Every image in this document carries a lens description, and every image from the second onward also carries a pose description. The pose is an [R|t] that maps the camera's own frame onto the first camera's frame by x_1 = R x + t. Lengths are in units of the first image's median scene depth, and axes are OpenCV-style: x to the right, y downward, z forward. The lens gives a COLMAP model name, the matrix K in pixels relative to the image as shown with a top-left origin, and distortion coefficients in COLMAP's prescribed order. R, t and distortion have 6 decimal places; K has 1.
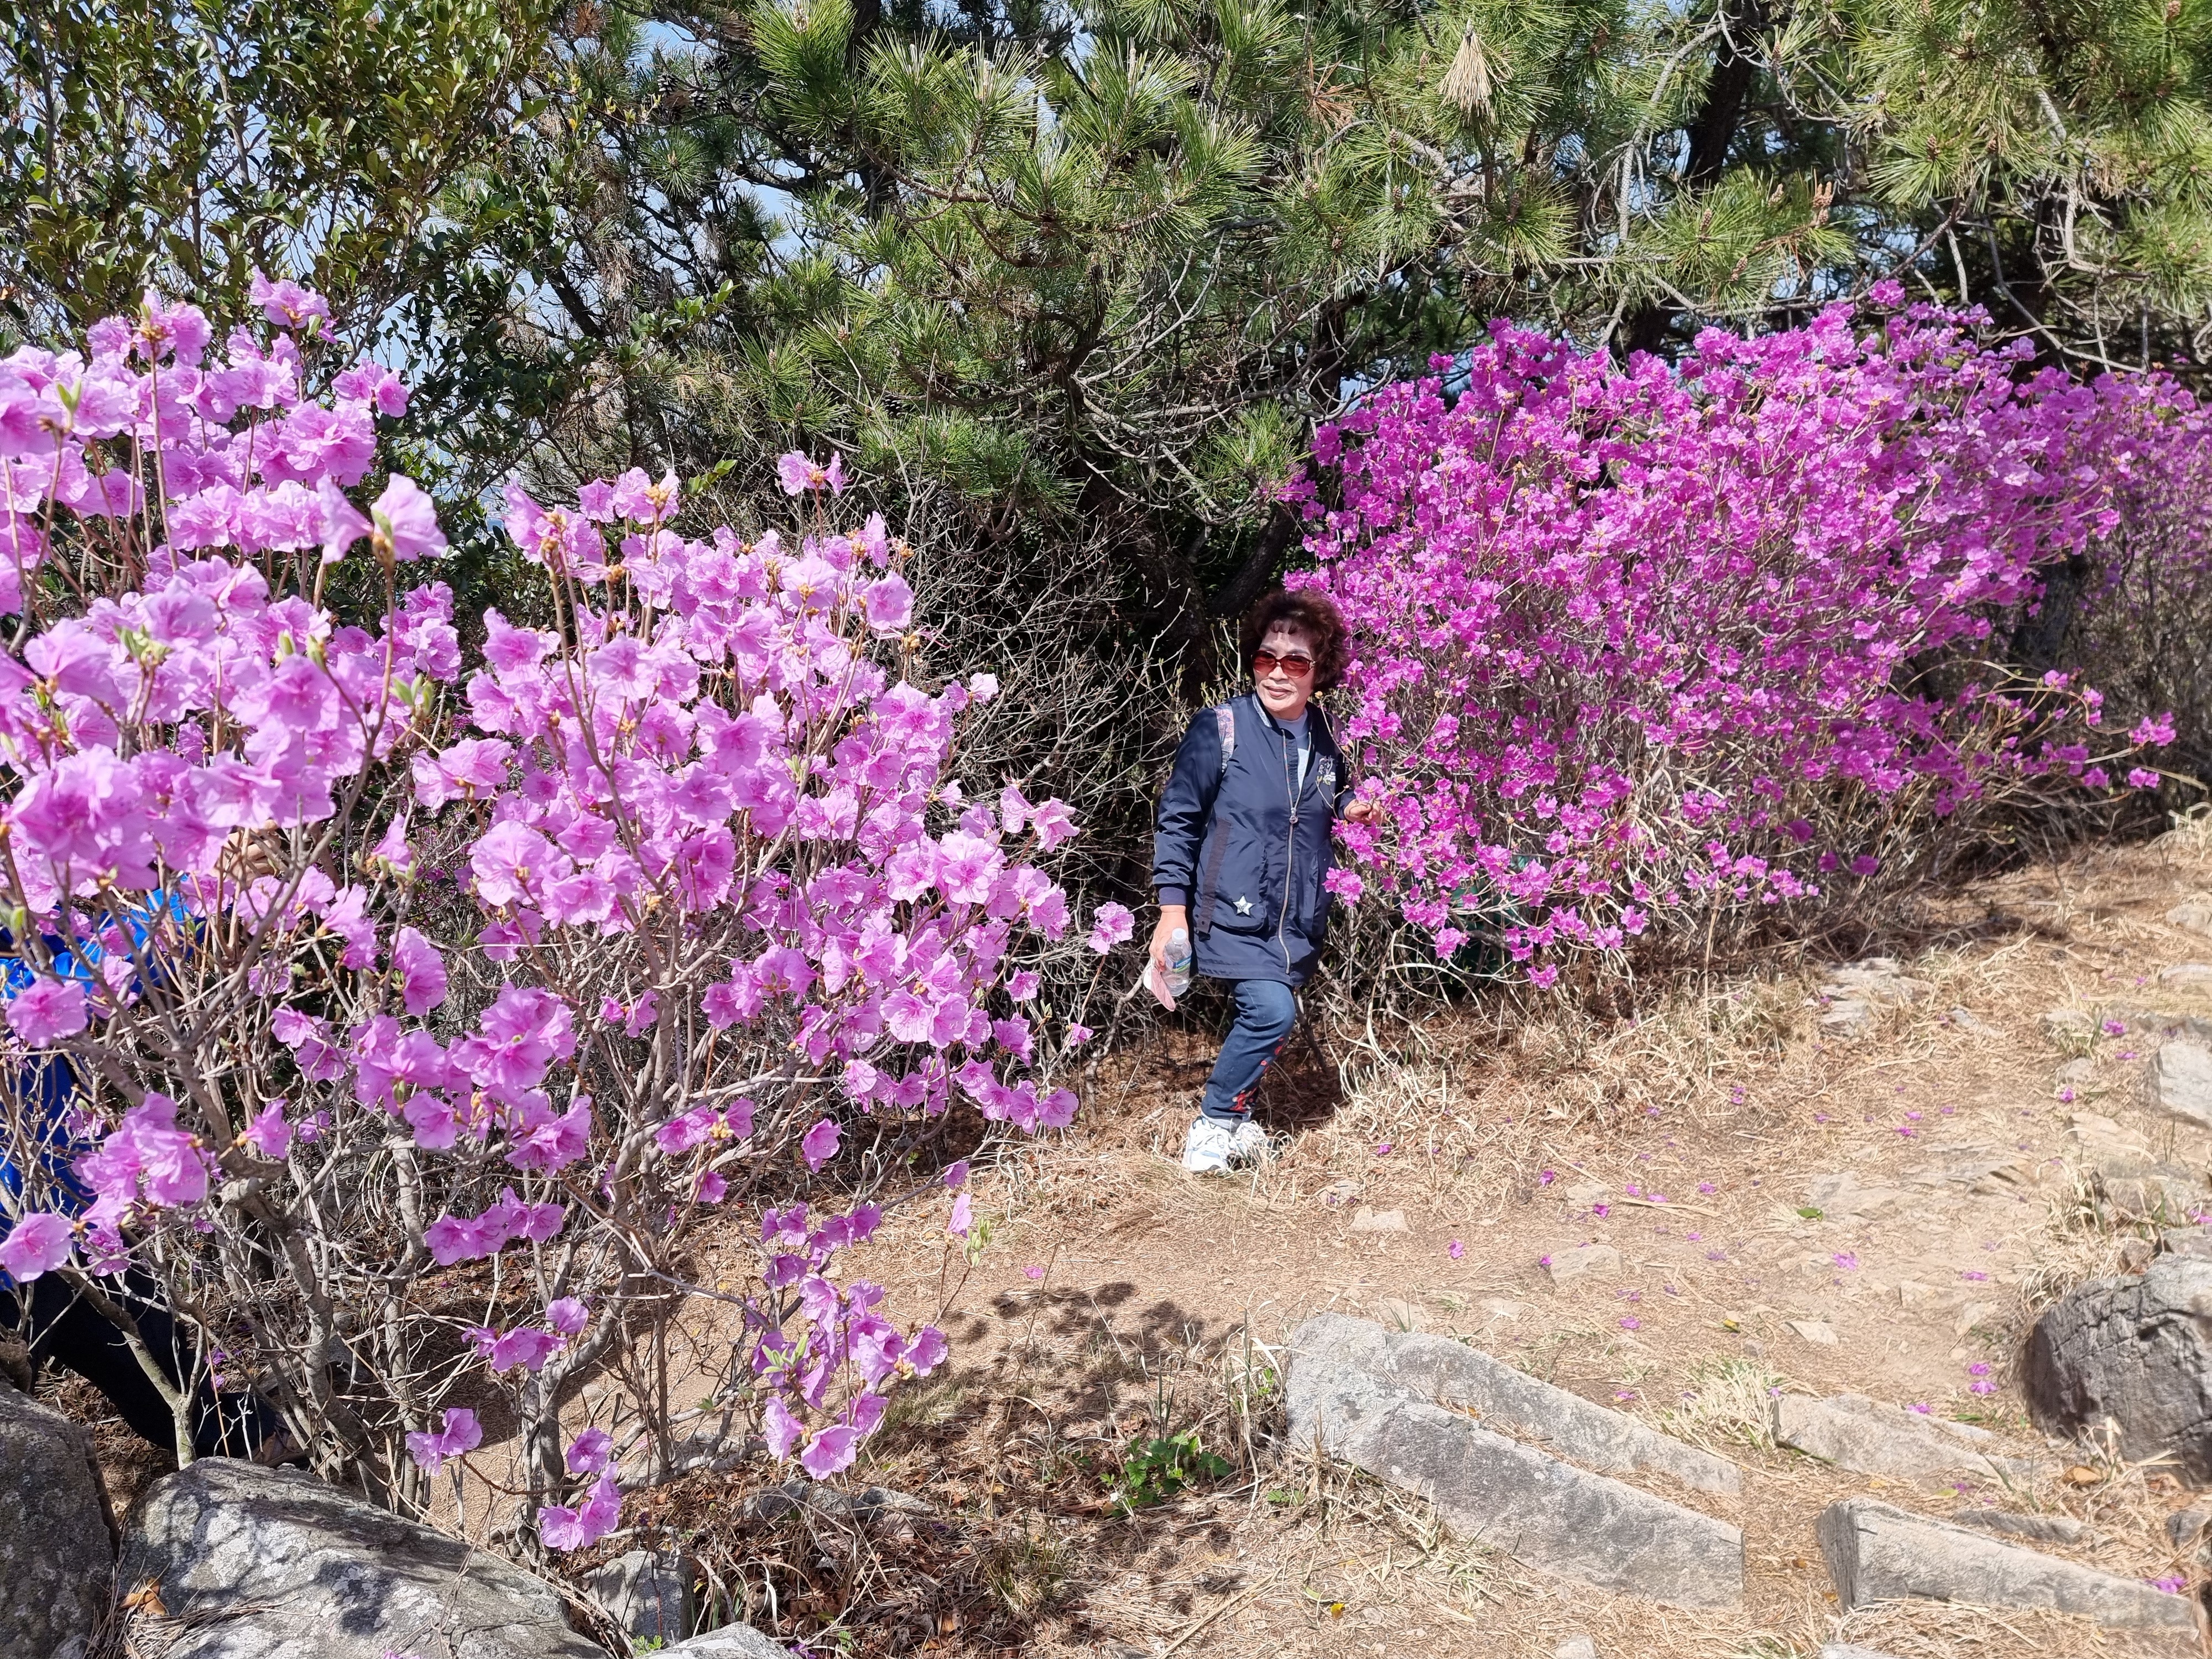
lens RADIAL K [[1533.5, 0, 1090.0], [0, 1533.5, 842.1], [0, 0, 1]] dist [0.067387, -0.060701]
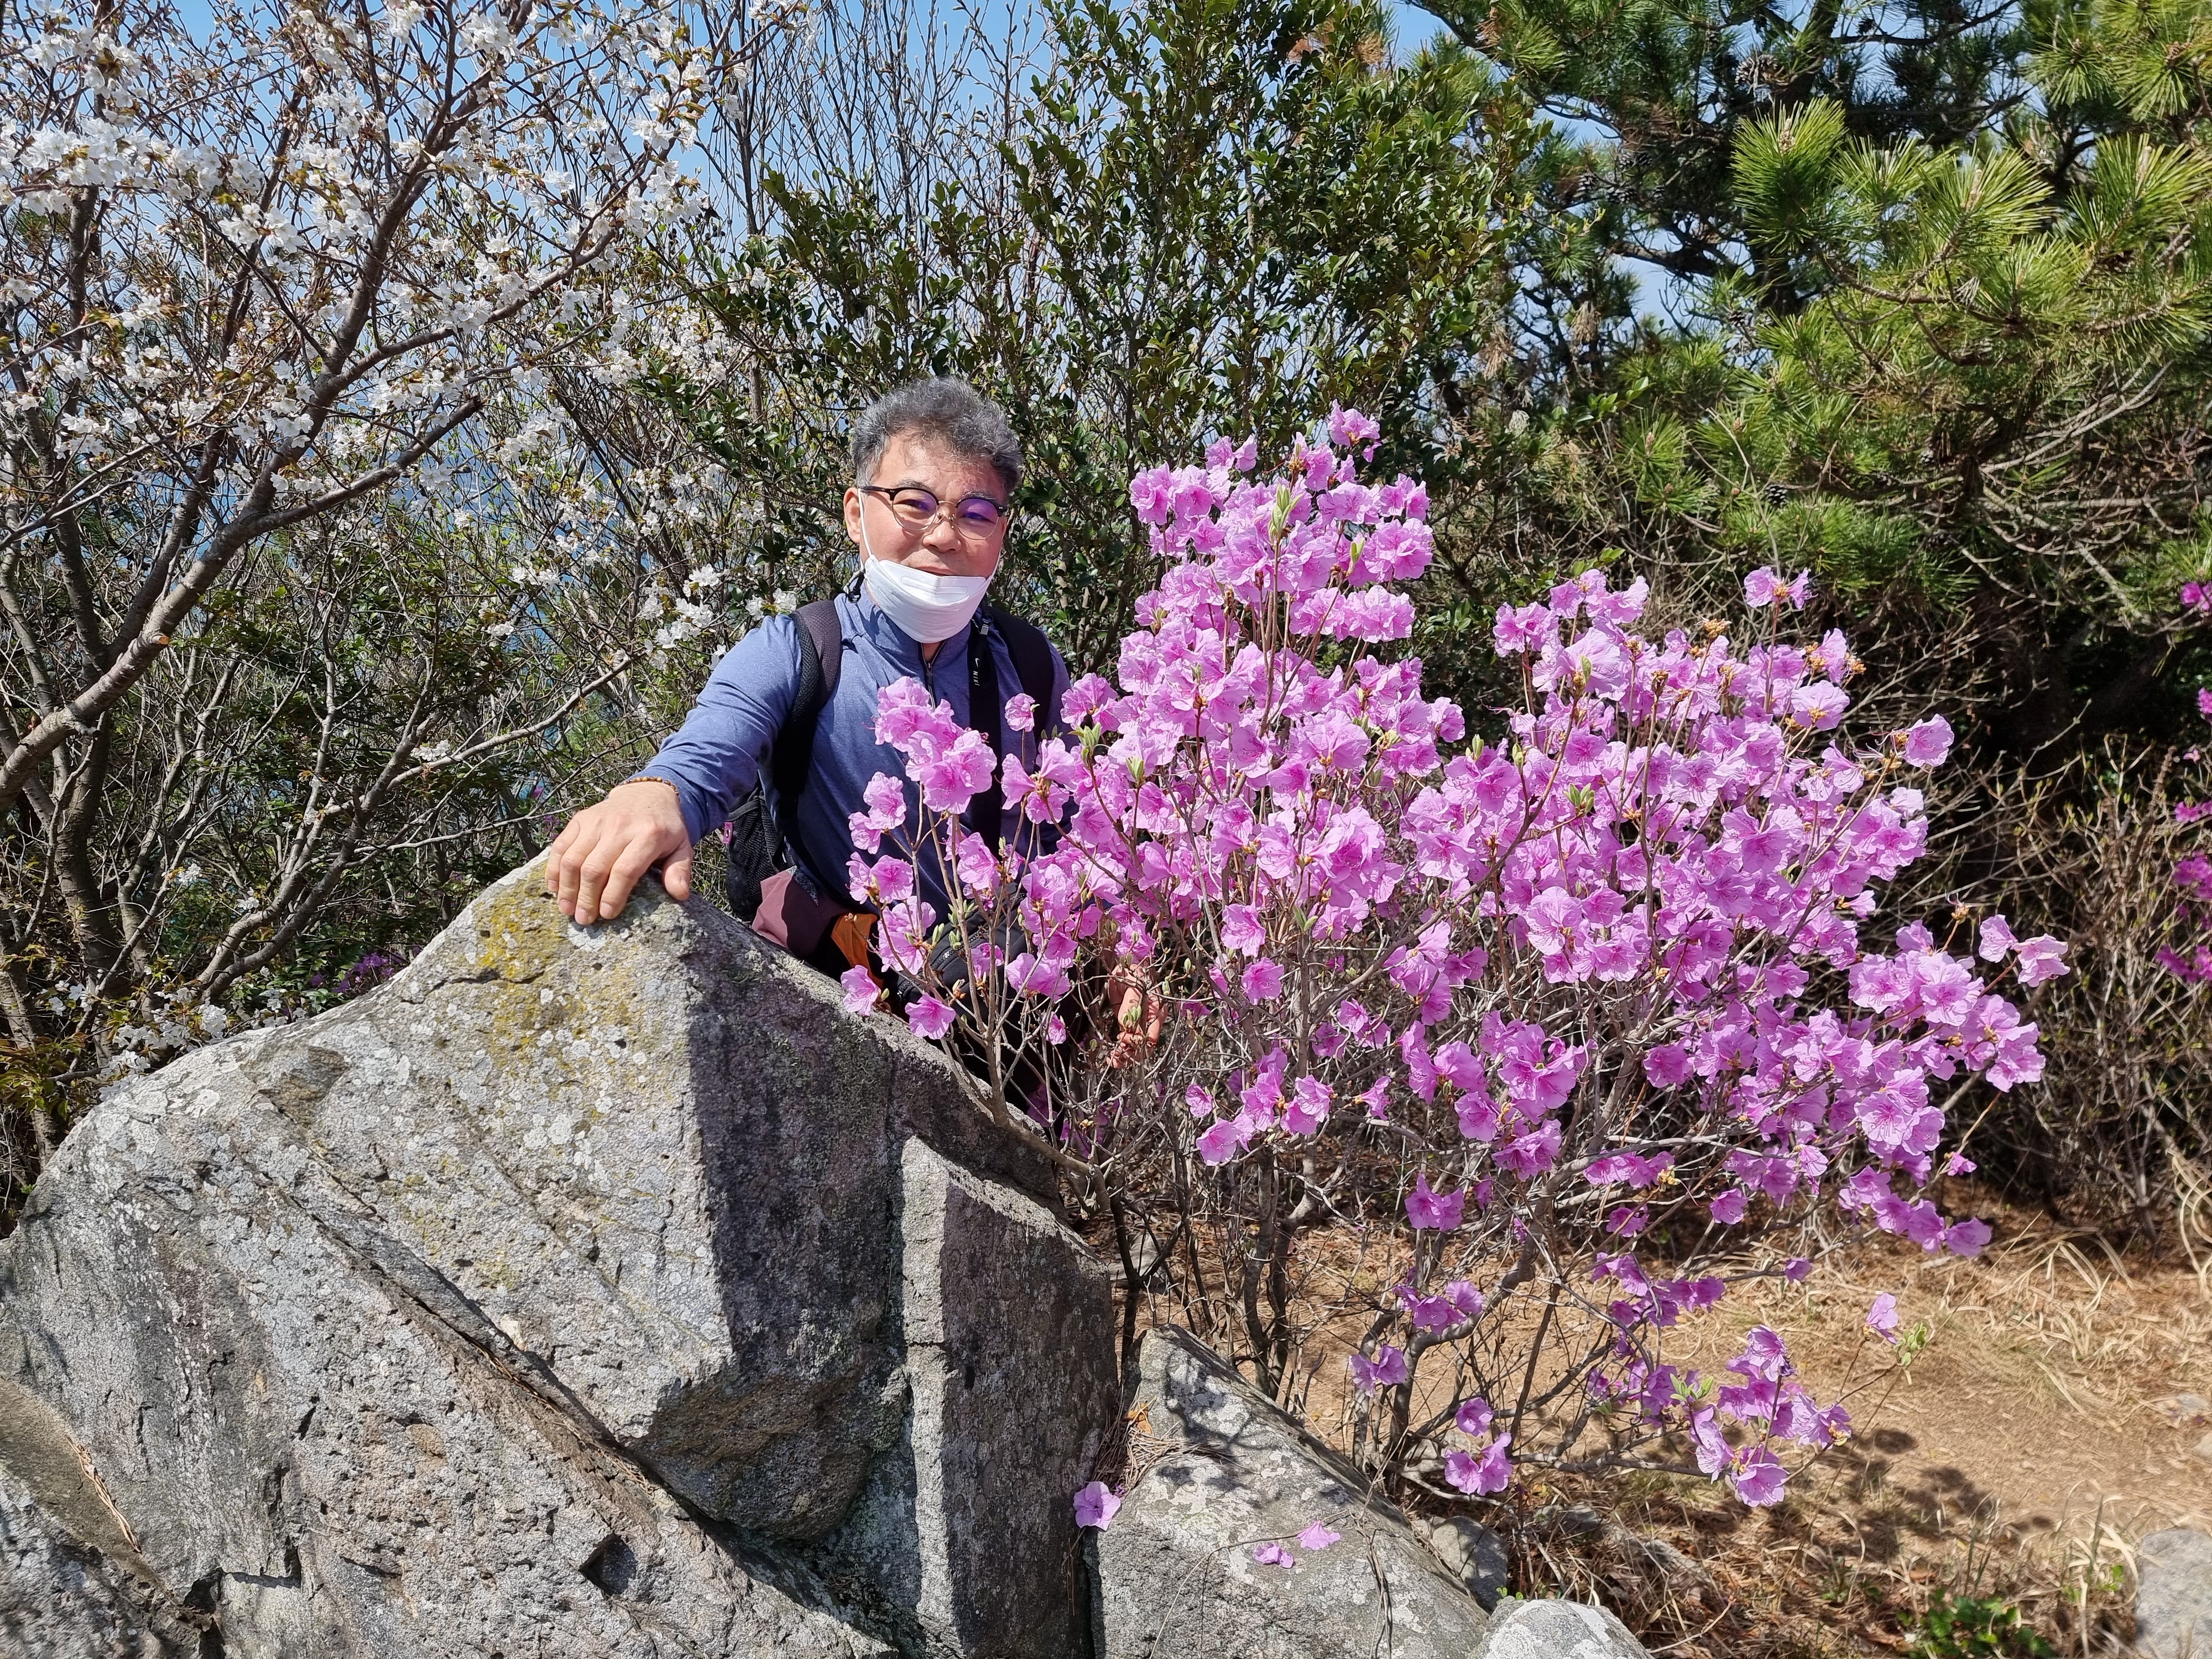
lens RADIAL K [[1533.5, 0, 1089.8], [0, 1533.5, 839.9], [0, 0, 1]] dist [0.067387, -0.060701]
pose [[0.891090, 0.145368, -0.429914, -0.065148], [-0.156792, 0.987591, 0.008951, -0.001041], [0.425881, 0.059431, 0.902825, -0.092203]]
